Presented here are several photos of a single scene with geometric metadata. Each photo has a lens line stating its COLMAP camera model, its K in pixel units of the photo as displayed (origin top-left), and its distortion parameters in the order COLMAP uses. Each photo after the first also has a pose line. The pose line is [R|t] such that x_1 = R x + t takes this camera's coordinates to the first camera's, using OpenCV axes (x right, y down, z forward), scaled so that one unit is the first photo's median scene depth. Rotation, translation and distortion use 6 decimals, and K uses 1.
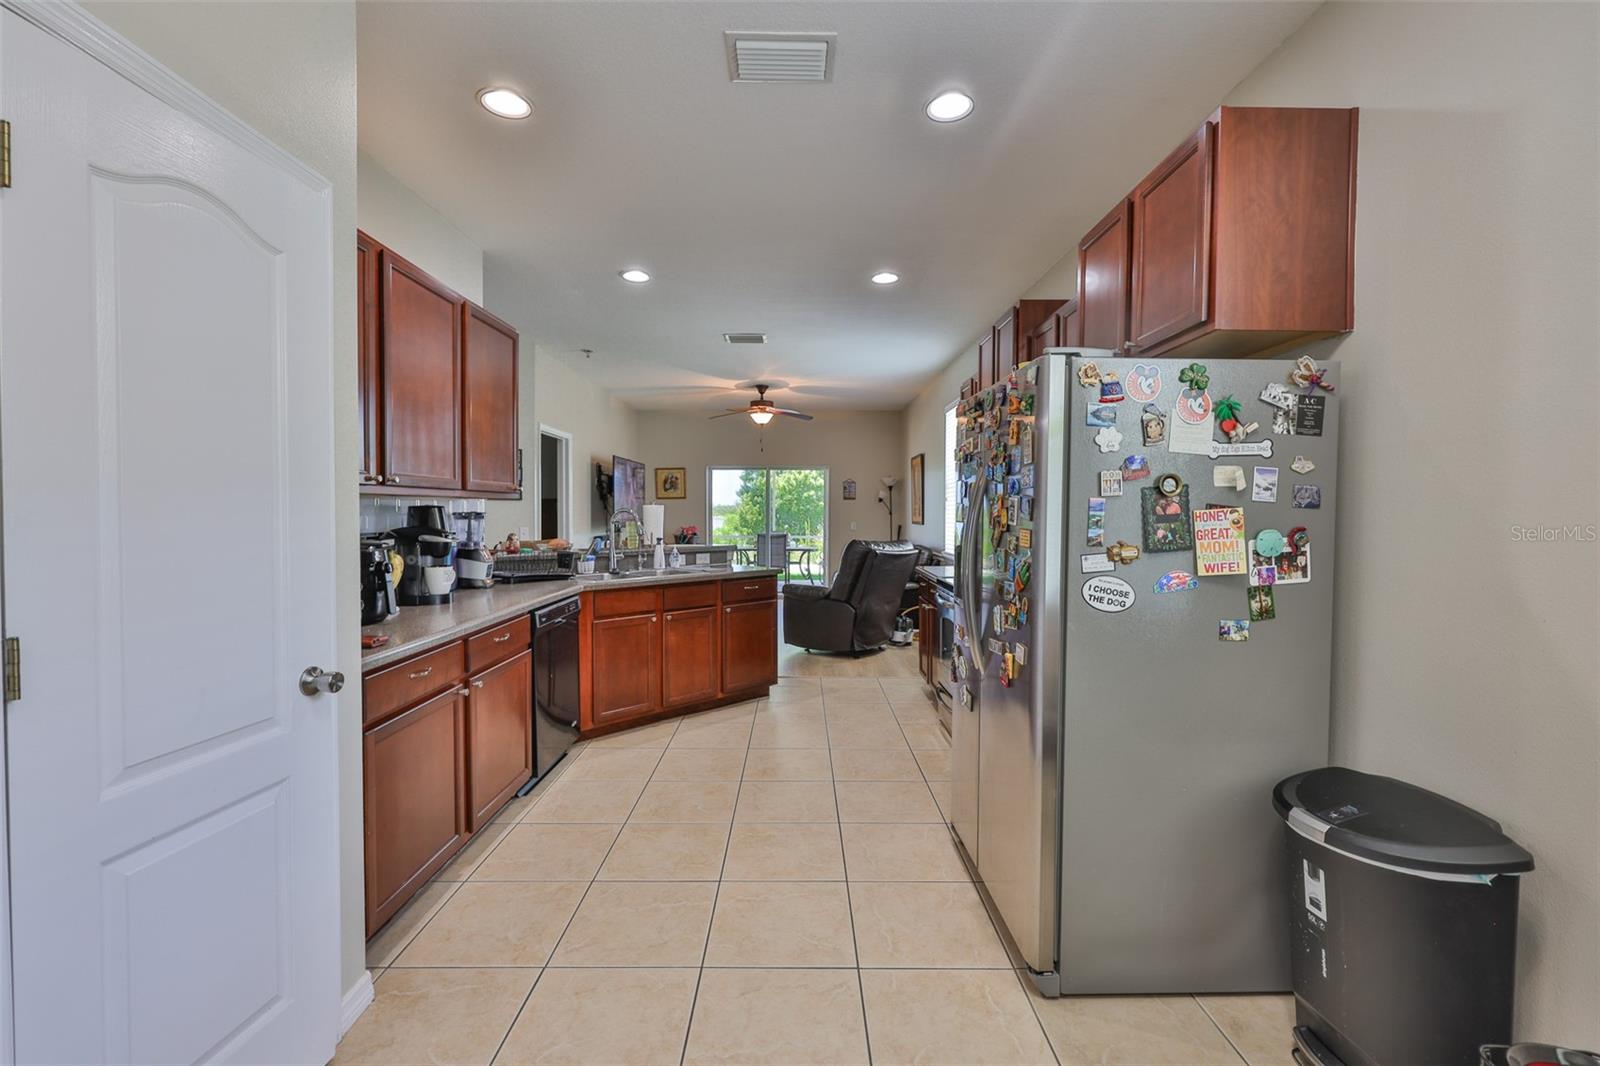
lens RADIAL K [[686.2, 0, 790.0], [0, 686.2, 531.4], [0, 0, 1]] dist [0.000323, -0.000129]
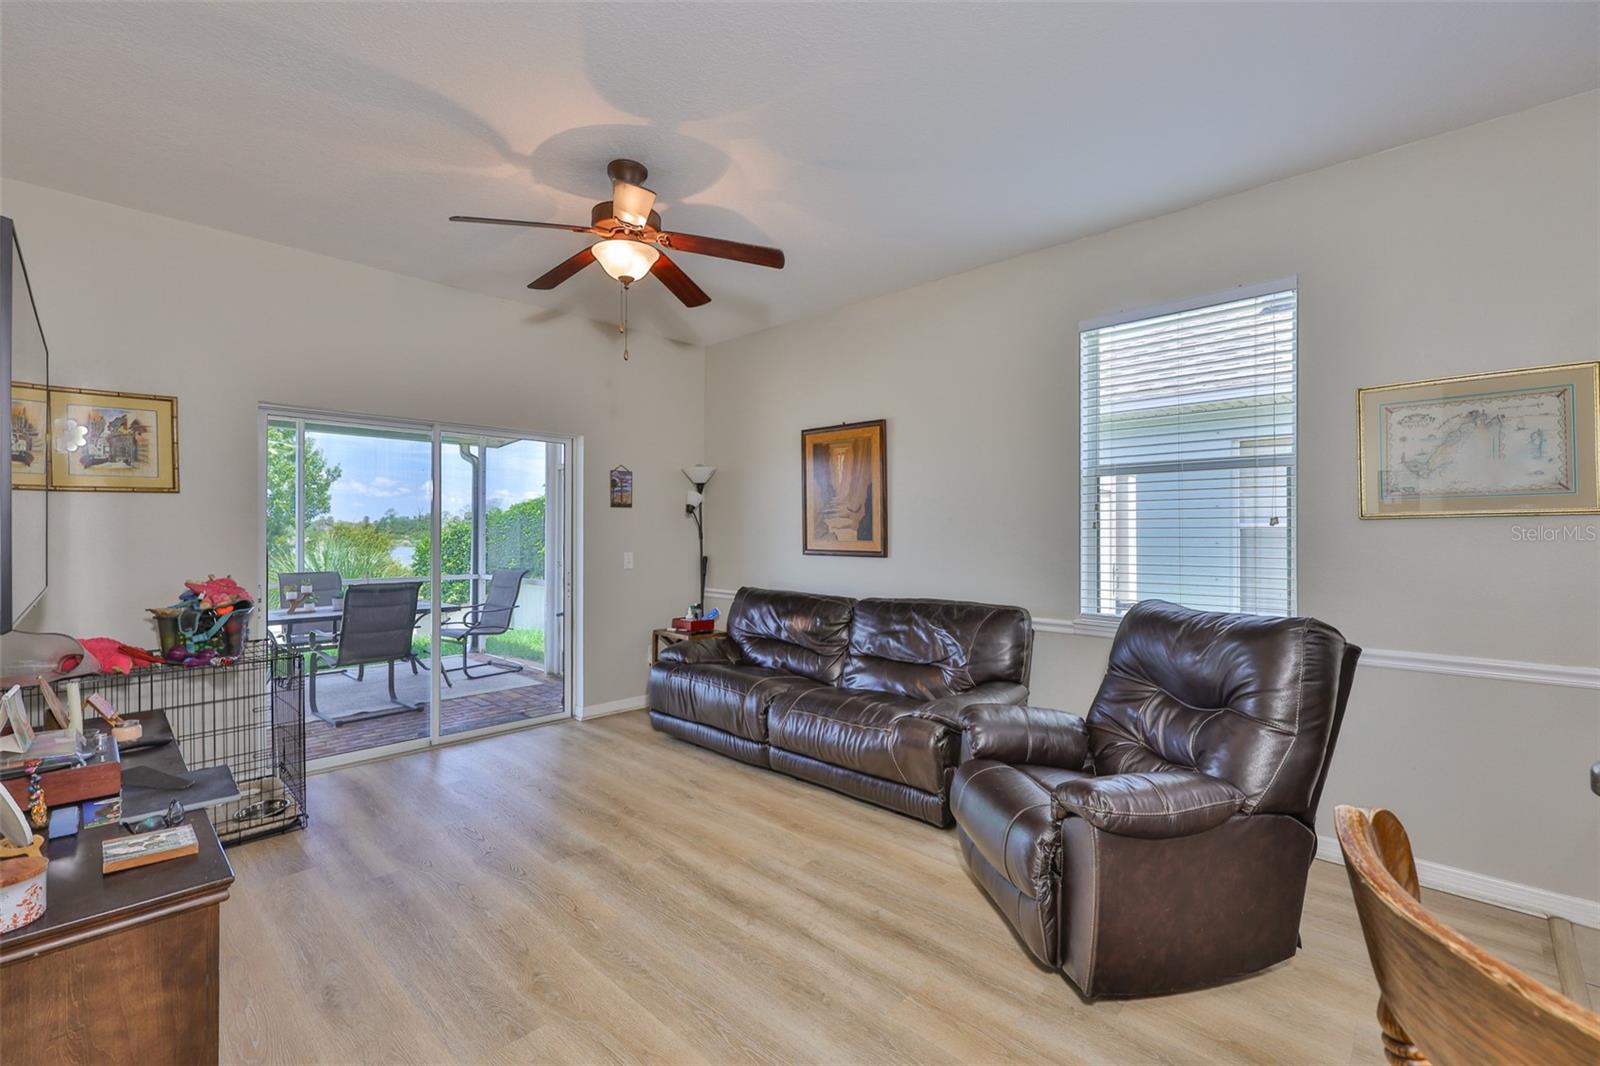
lens RADIAL K [[686.2, 0, 790.0], [0, 686.2, 531.4], [0, 0, 1]] dist [0.000323, -0.000129]
pose [[0.688751, -0.004550, 0.724983, -0.191996], [0.021028, 0.999685, -0.013702, -0.019863], [-0.724692, 0.024682, 0.688630, 0.585038]]
